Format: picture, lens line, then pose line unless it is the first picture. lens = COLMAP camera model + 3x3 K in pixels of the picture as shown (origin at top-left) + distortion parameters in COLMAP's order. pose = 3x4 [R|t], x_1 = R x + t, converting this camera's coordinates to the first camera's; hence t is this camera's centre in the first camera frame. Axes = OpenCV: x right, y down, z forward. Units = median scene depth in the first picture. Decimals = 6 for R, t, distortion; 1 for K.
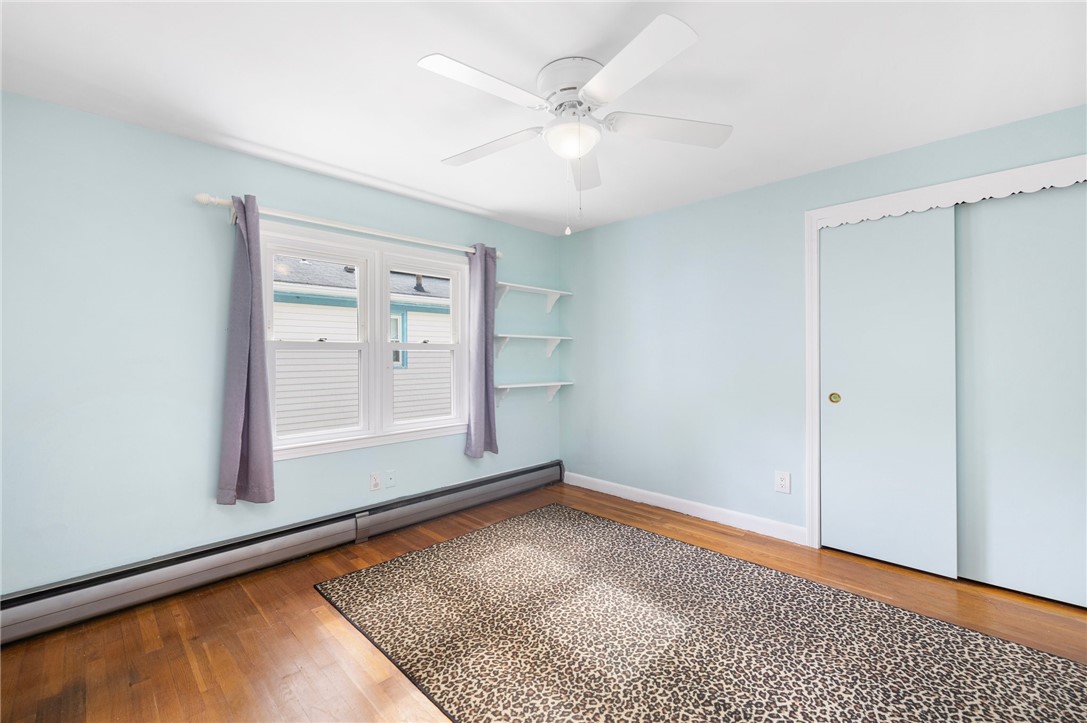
lens RADIAL K [[457.9, 0, 543.5], [0, 457.9, 361.5], [0, 0, 1]] dist [0.011237, -0.000256]
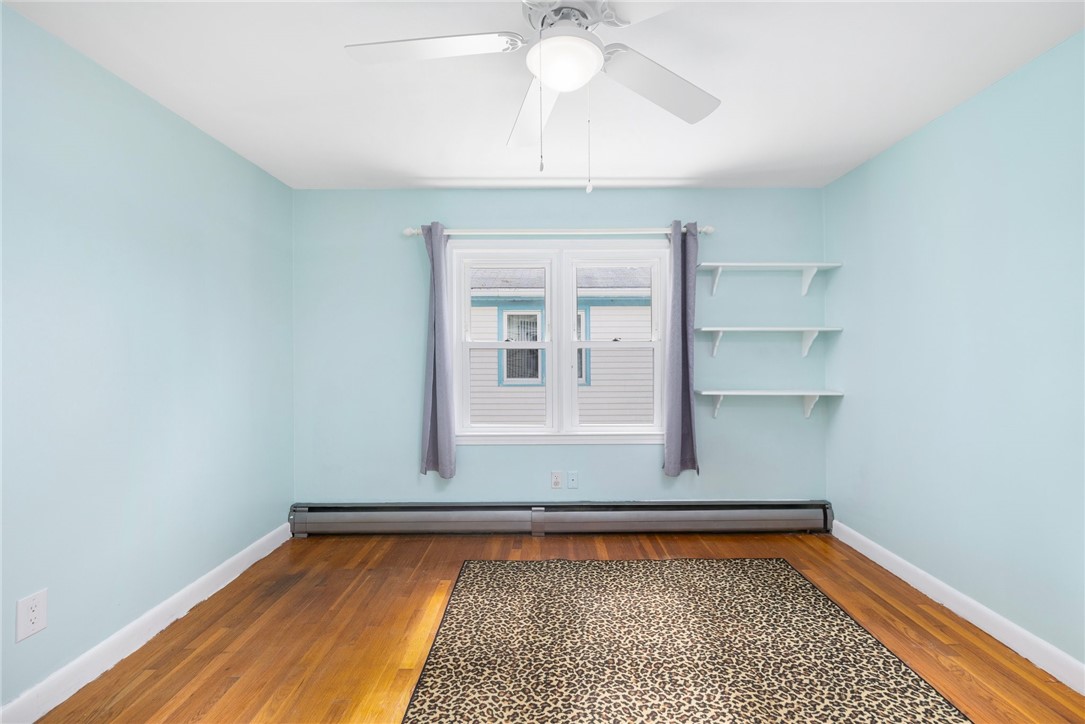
lens RADIAL K [[451.5, 0, 543.5], [0, 451.5, 418.0], [0, 0, 1]] dist [-0.000773, -0.000262]
pose [[0.697191, 0.093856, -0.710715, 0.268112], [-0.001819, 0.991621, 0.129168, -0.004179], [0.716883, -0.088762, 0.691520, 0.273187]]
